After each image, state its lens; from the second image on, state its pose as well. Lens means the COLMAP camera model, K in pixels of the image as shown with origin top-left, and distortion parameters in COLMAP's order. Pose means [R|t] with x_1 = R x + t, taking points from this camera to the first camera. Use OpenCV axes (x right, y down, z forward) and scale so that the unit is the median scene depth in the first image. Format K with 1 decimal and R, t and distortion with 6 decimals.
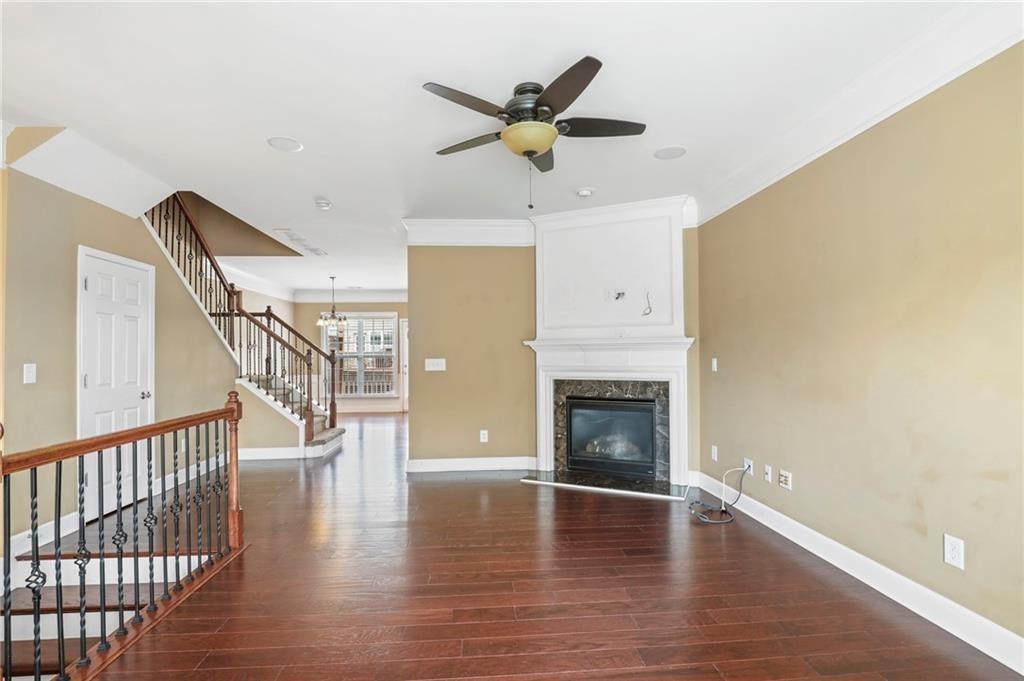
lens RADIAL K [[469.7, 0, 508.8], [0, 469.7, 343.3], [0, 0, 1]] dist [-0.033716, 0.000088]
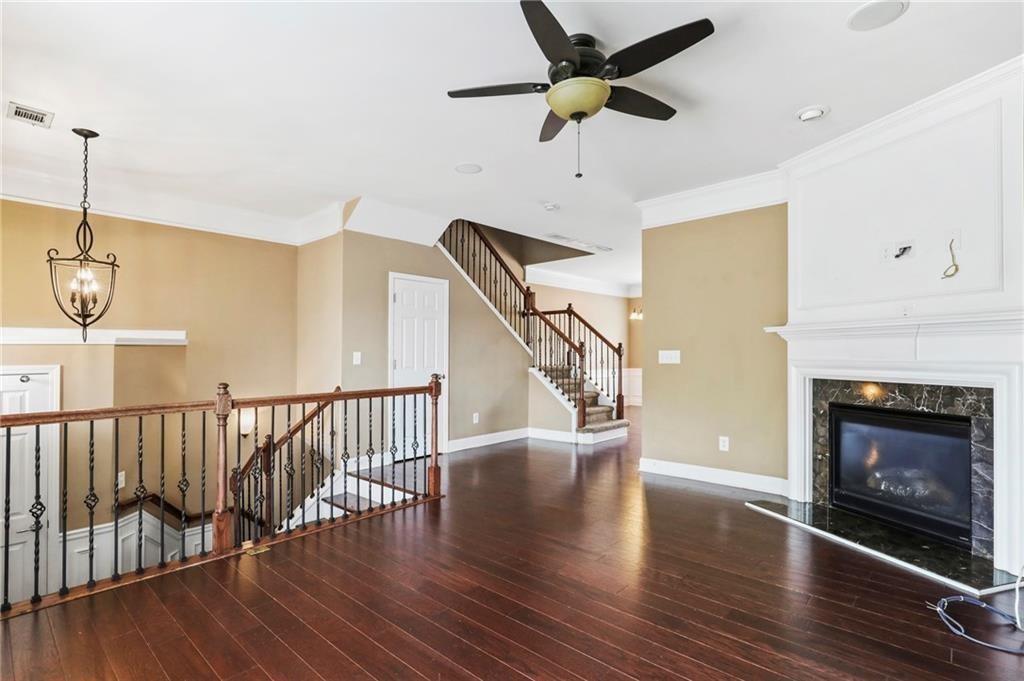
lens RADIAL K [[489.1, 0, 507.2], [0, 489.1, 342.1], [0, 0, 1]] dist [-0.012086, -0.000138]
pose [[0.683140, -0.011759, -0.730193, 0.332072], [0.016969, 0.999856, -0.000226, 0.012883], [0.730090, -0.012236, 0.683241, 0.139541]]
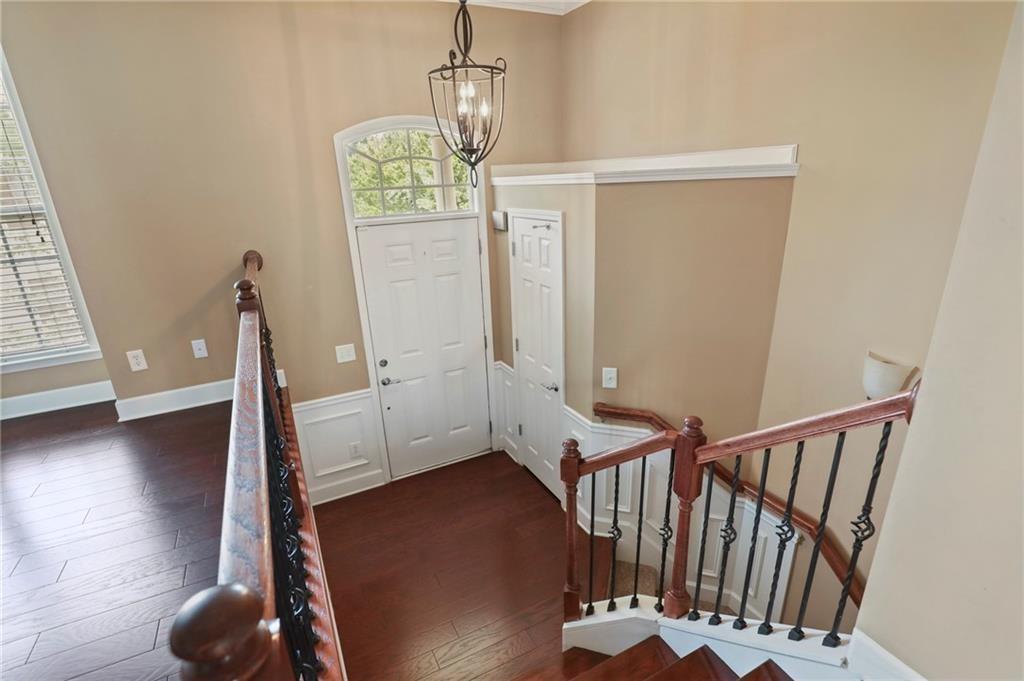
lens RADIAL K [[493.0, 0, 509.3], [0, 493.0, 346.9], [0, 0, 1]] dist [-0.002160, -0.000205]
pose [[-0.926450, 0.161111, -0.340196, -0.381523], [0.051877, 0.949798, 0.308534, 0.003308], [0.372825, 0.268193, -0.888298, 0.687487]]
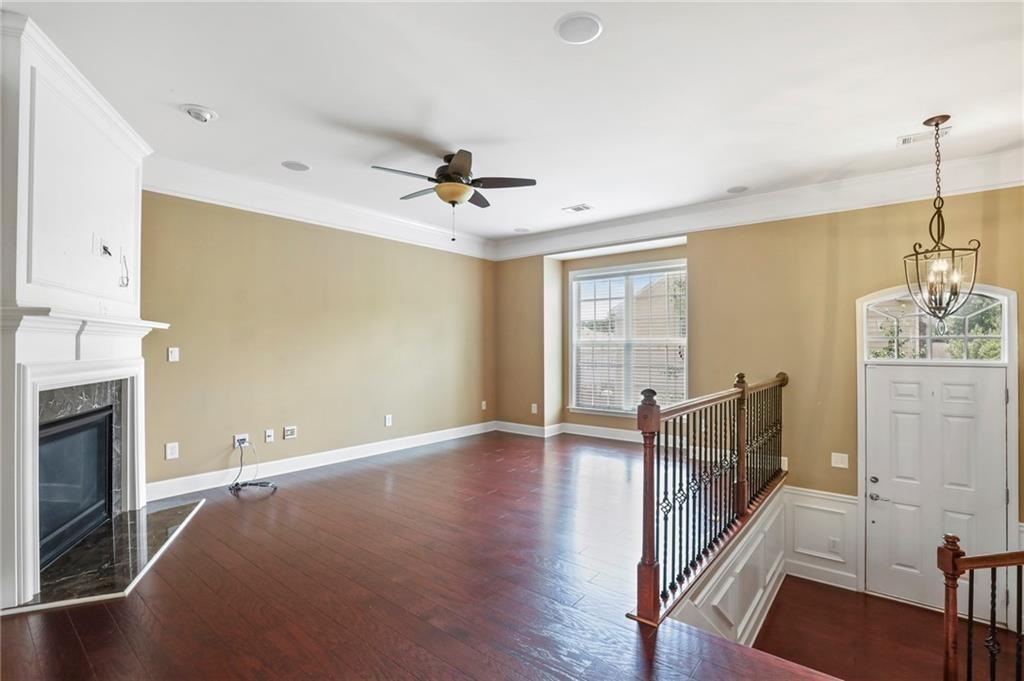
lens RADIAL K [[469.7, 0, 508.8], [0, 469.7, 343.3], [0, 0, 1]] dist [-0.033716, 0.000088]
pose [[-0.721783, 0.010795, 0.692036, -0.552017], [-0.010446, 0.999595, -0.026488, 0.034390], [-0.692041, -0.026348, -0.721377, 0.998749]]
